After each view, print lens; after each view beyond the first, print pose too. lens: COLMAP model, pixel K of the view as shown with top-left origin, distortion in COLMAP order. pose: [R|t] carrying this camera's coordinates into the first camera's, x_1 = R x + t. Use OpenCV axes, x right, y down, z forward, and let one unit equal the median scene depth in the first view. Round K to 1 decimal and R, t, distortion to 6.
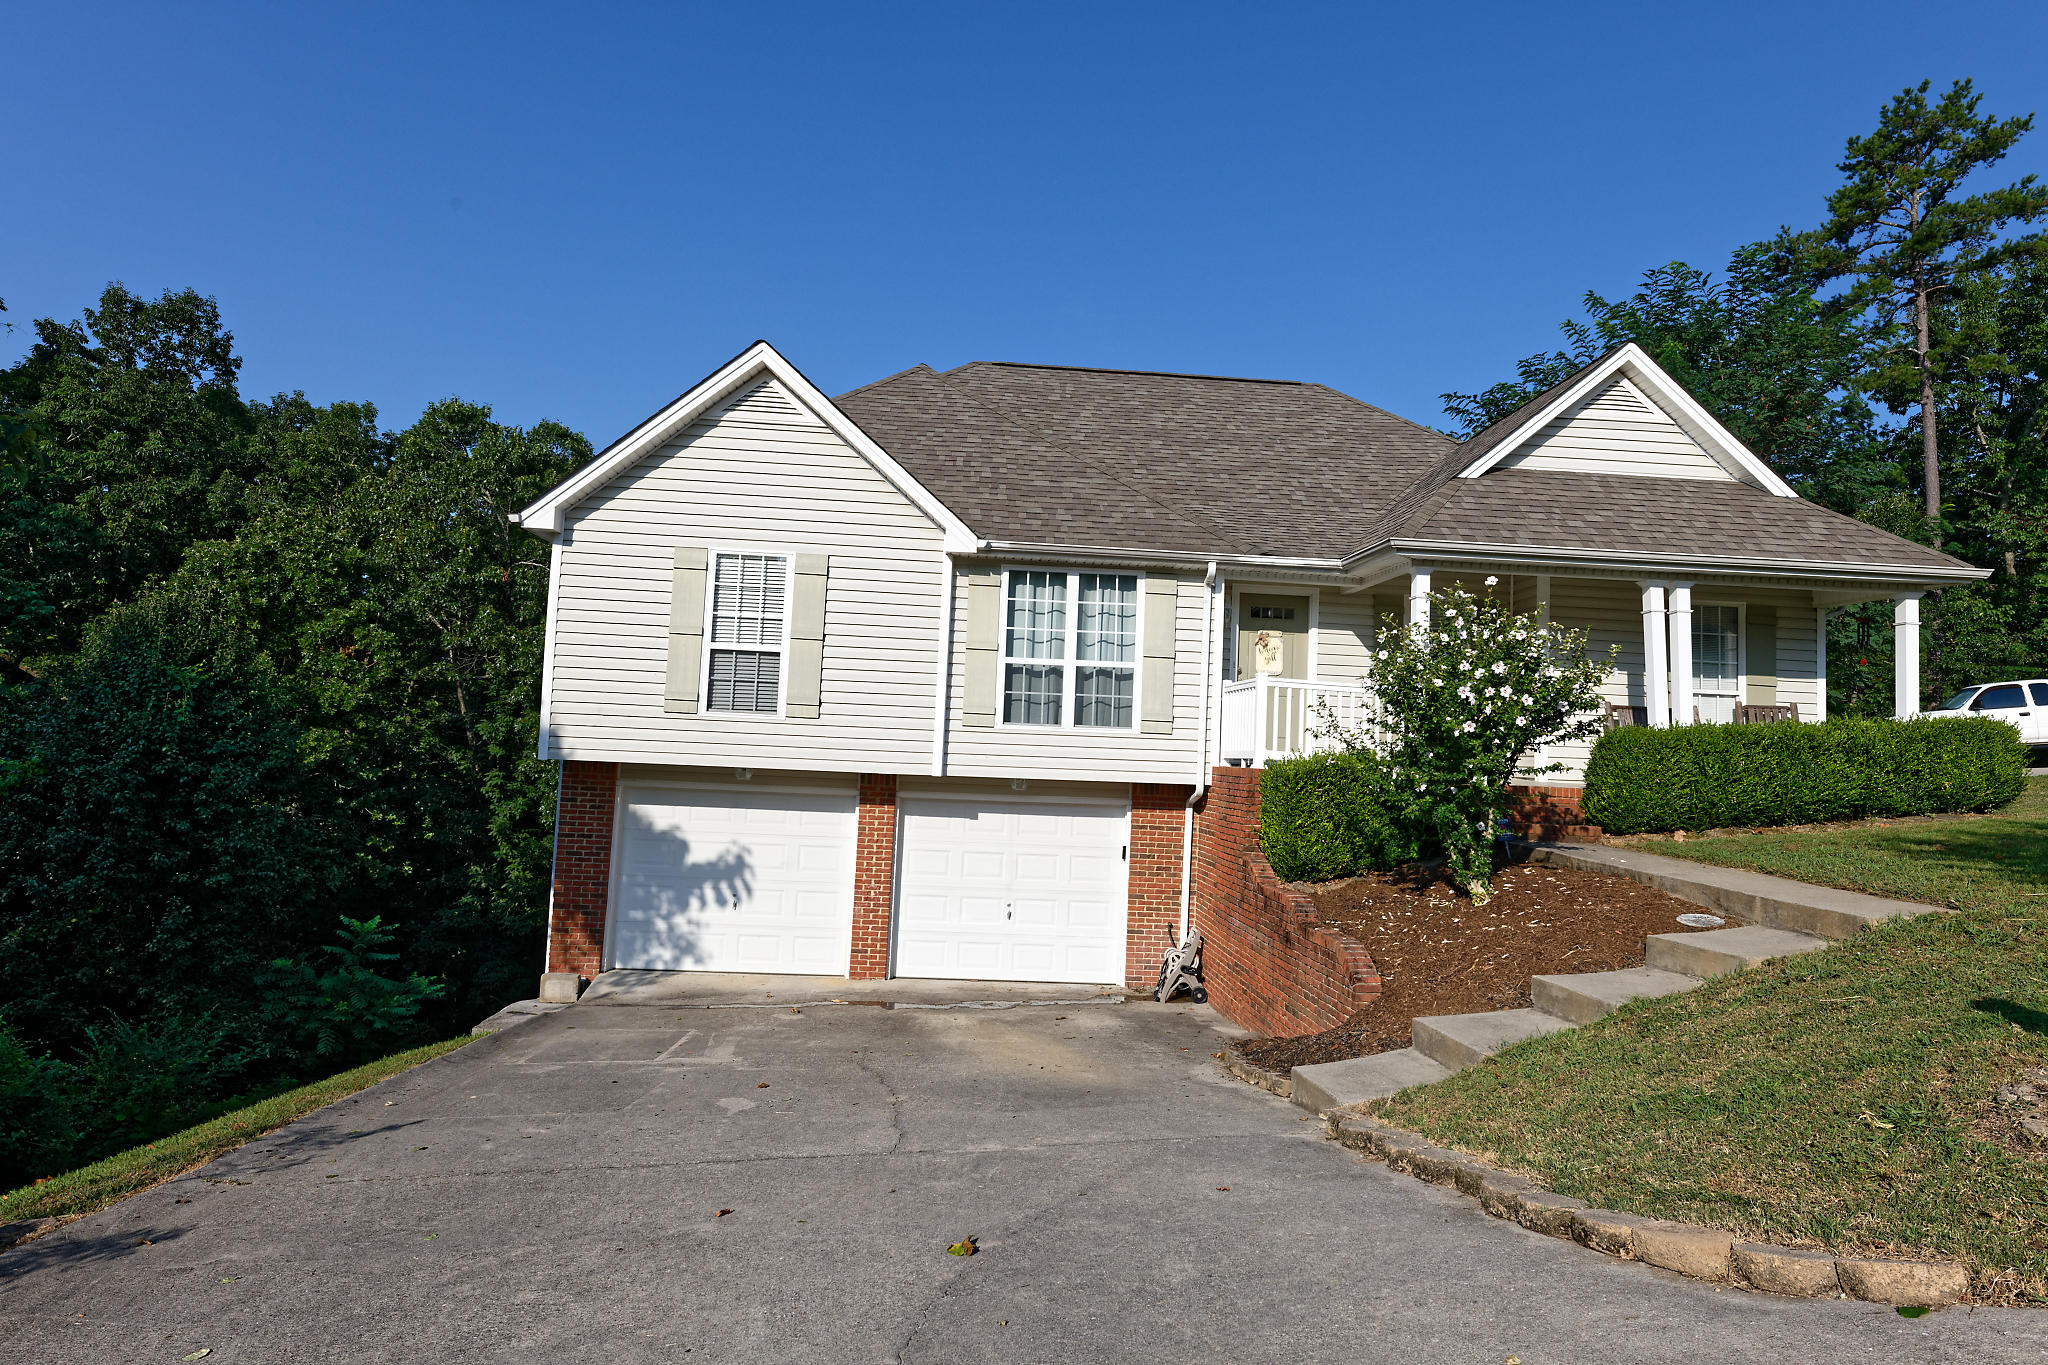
lens RADIAL K [[1143.9, 0, 1024.0], [0, 1143.9, 682.5], [0, 0, 1]] dist [0.008078, -0.000163]
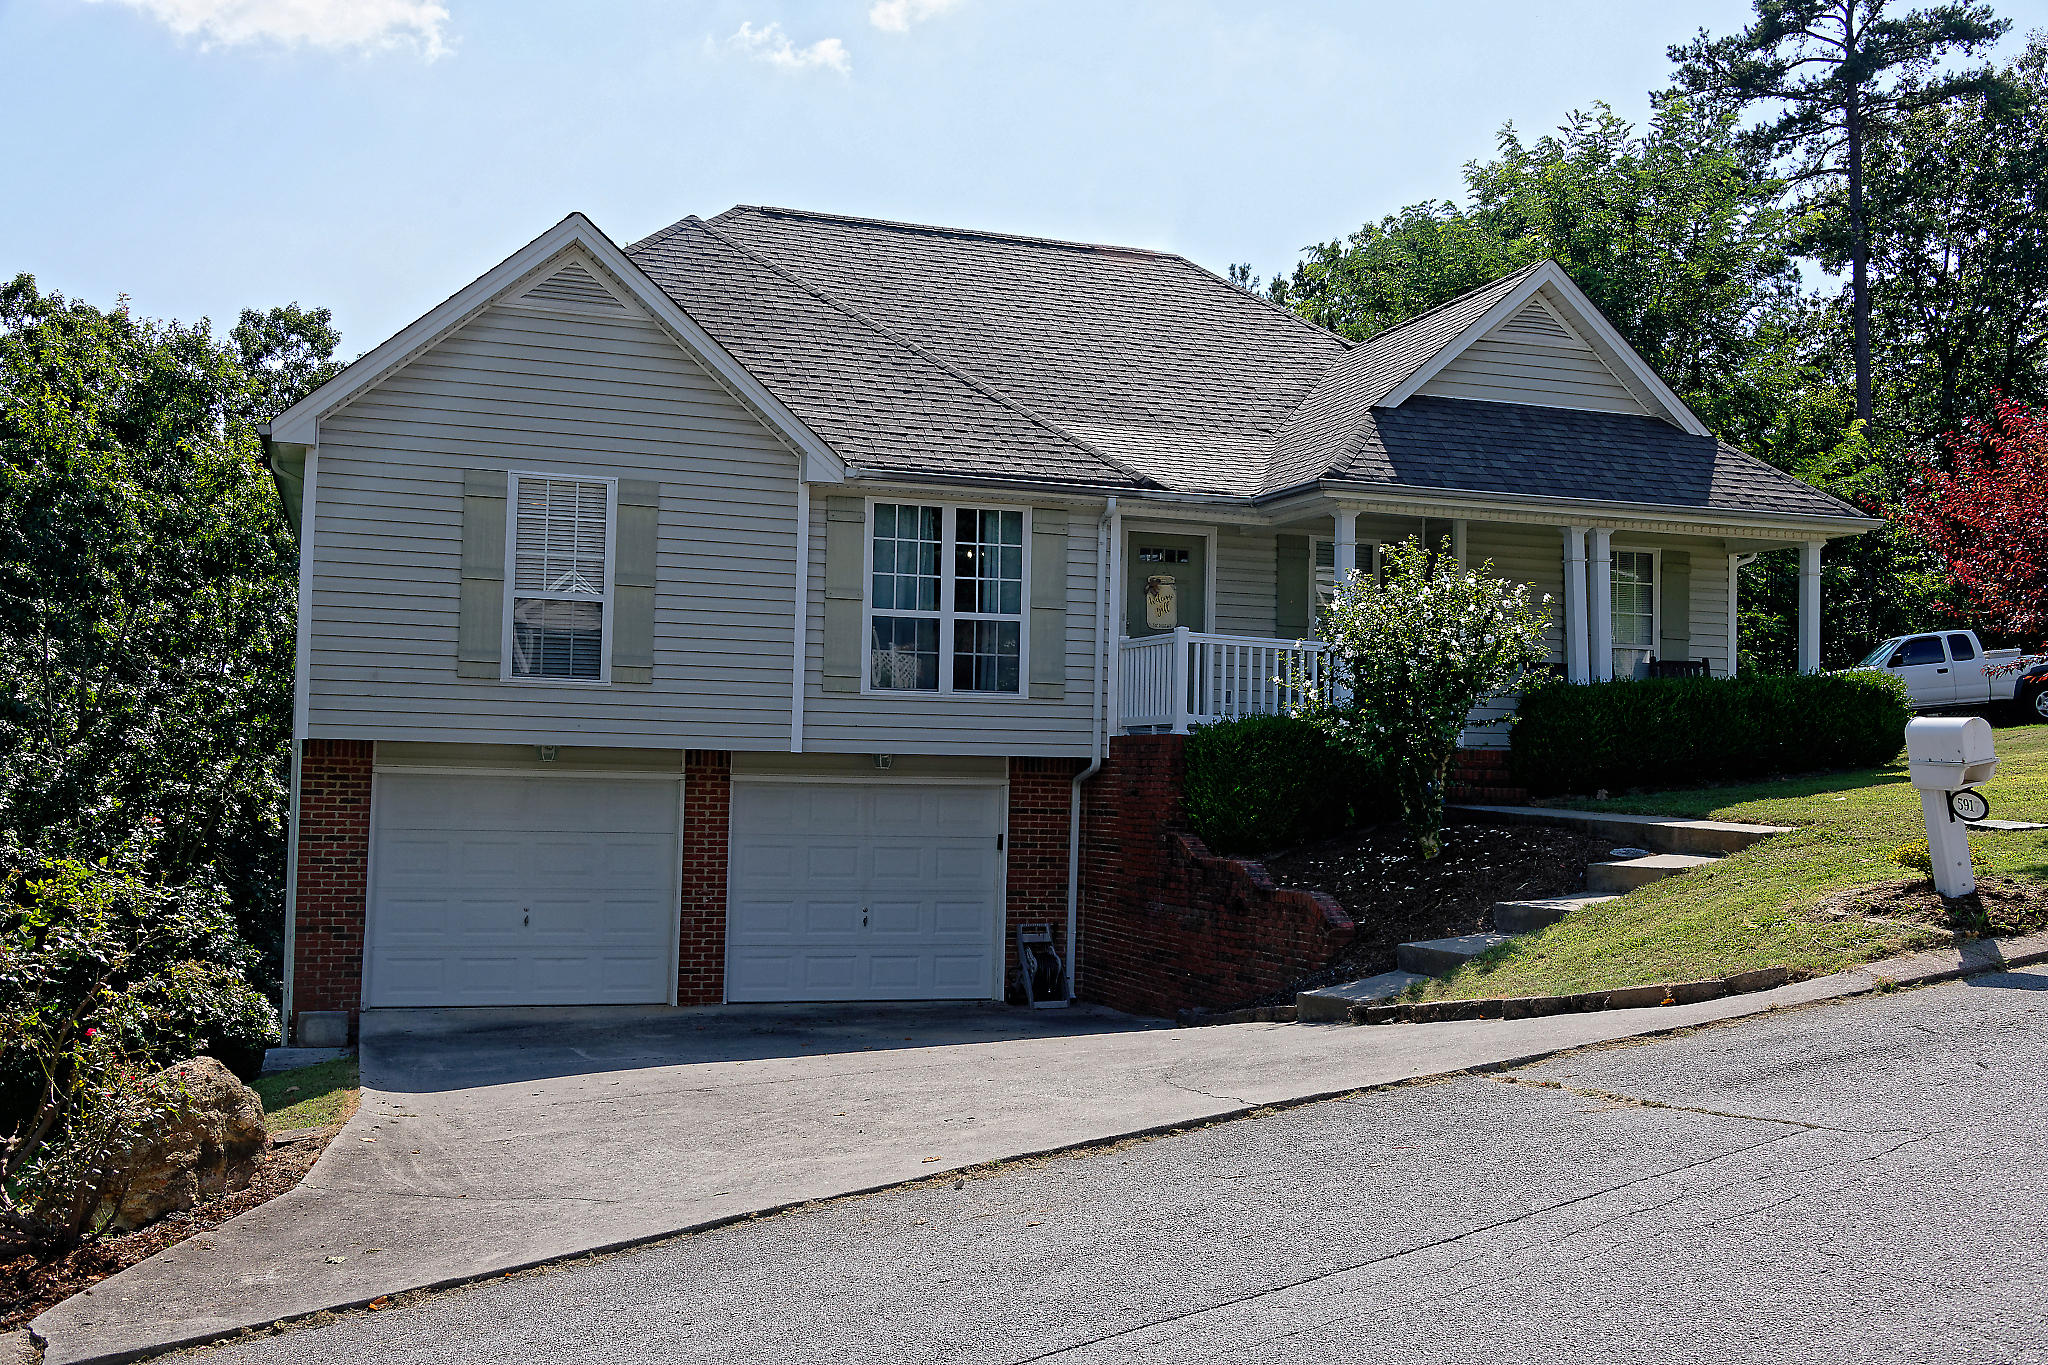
lens RADIAL K [[1959.8, 0, 1023.9], [0, 1959.8, 708.4], [0, 0, 1]] dist [0.006941, -0.013434]
pose [[0.967528, -0.011255, 0.252514, -0.264788], [0.001299, 0.999216, 0.039562, -0.005636], [-0.252762, -0.037949, 0.966784, -0.397803]]
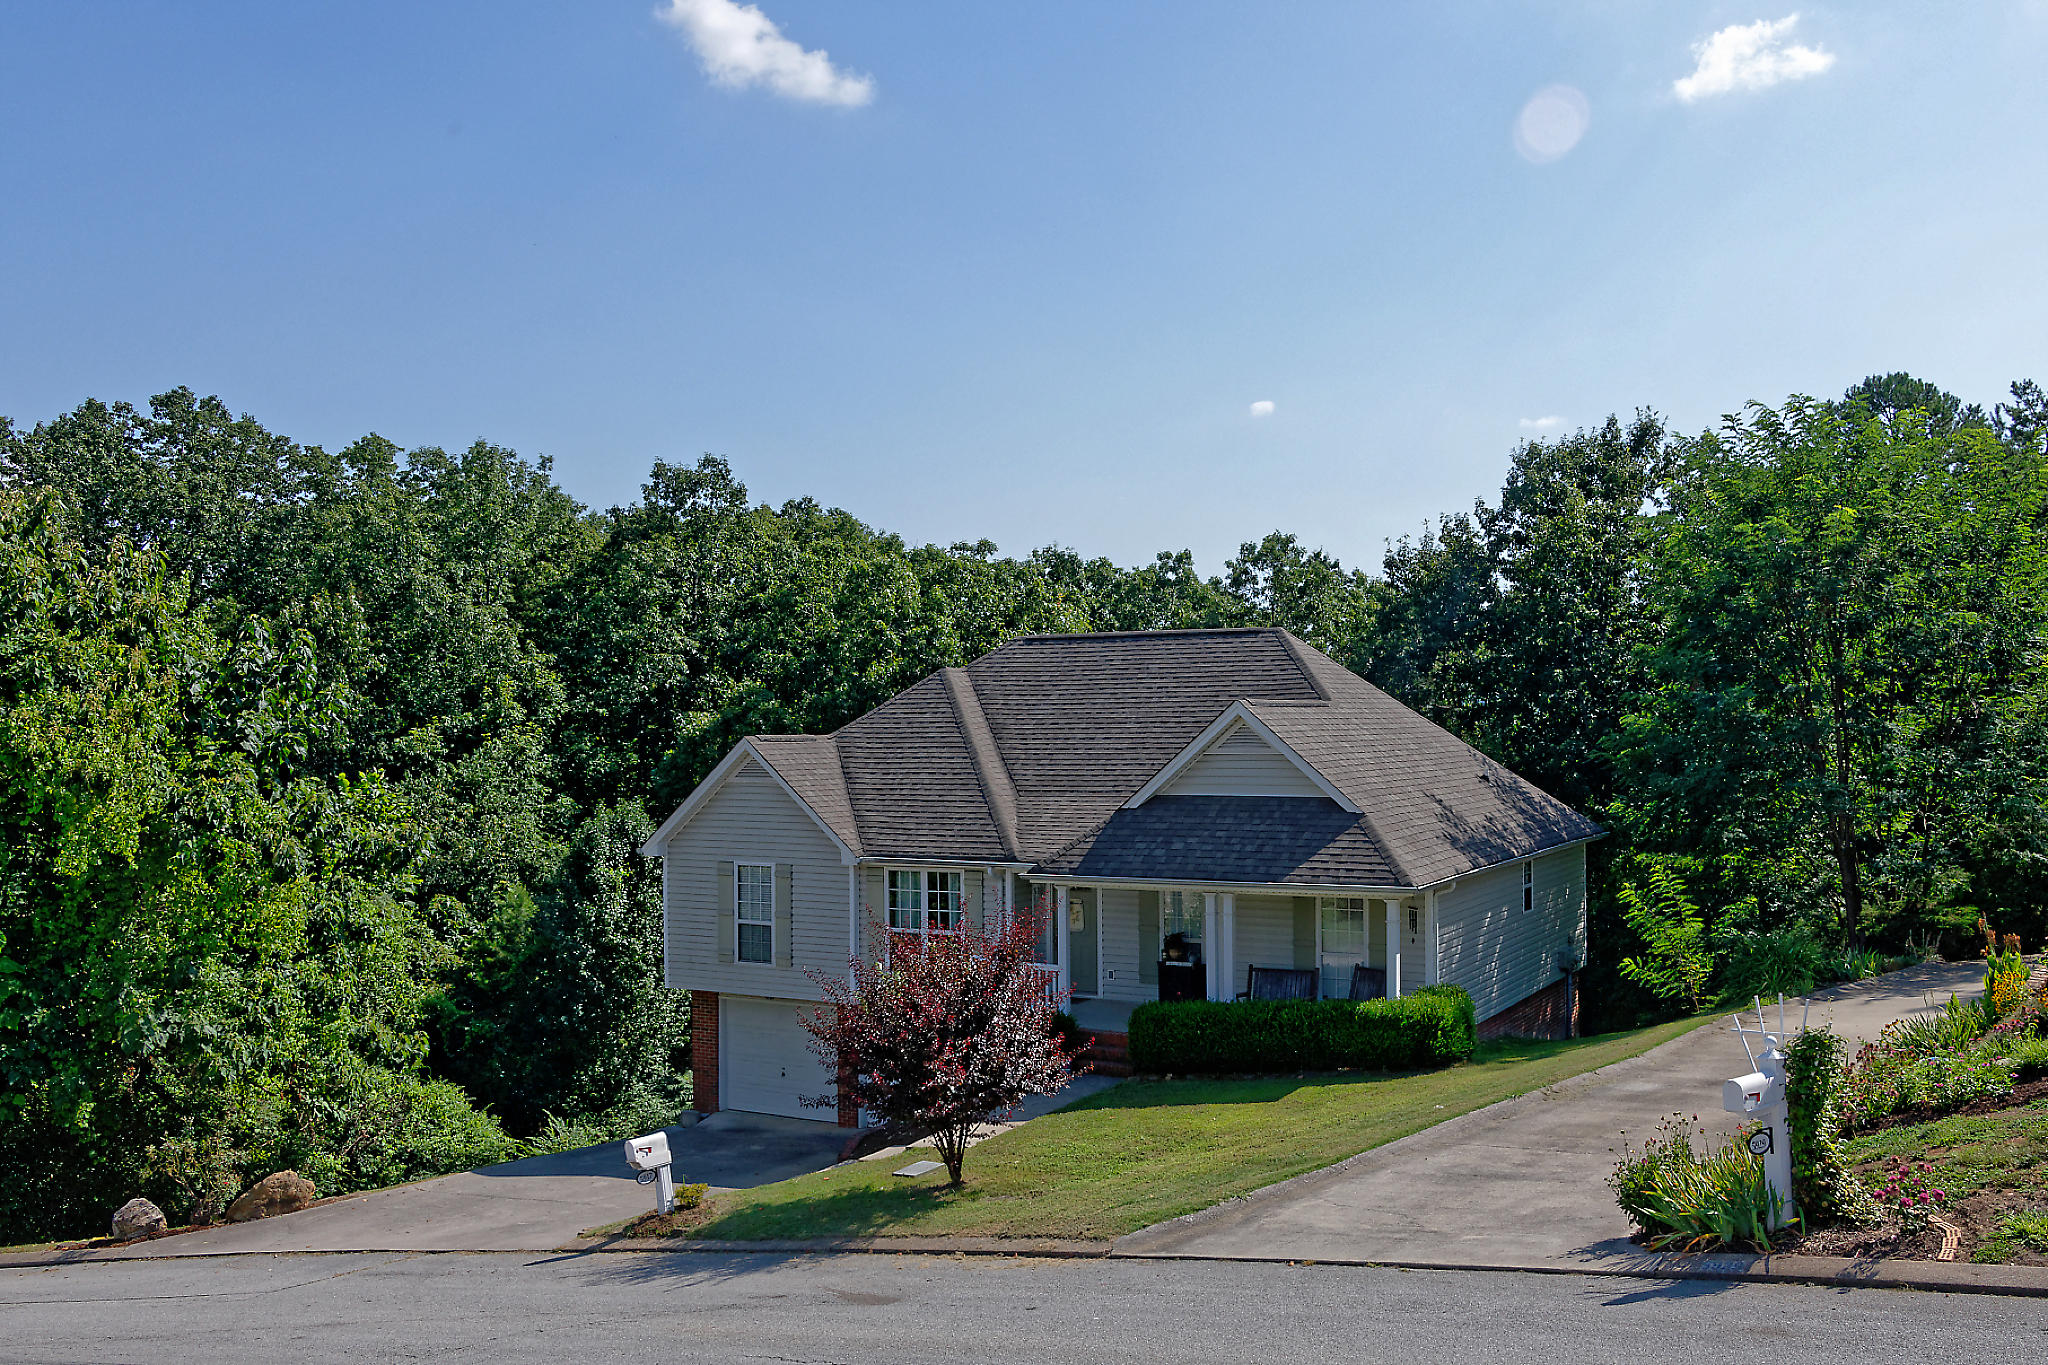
lens RADIAL K [[1824.4, 0, 1100.7], [0, 1824.4, 682.9], [0, 0, 1]] dist [-0.025678, -0.004390]
pose [[0.845044, -0.056873, -0.531664, 1.516995], [0.081967, 0.996353, 0.023700, -0.377518], [0.528377, -0.063606, 0.846624, -0.886908]]
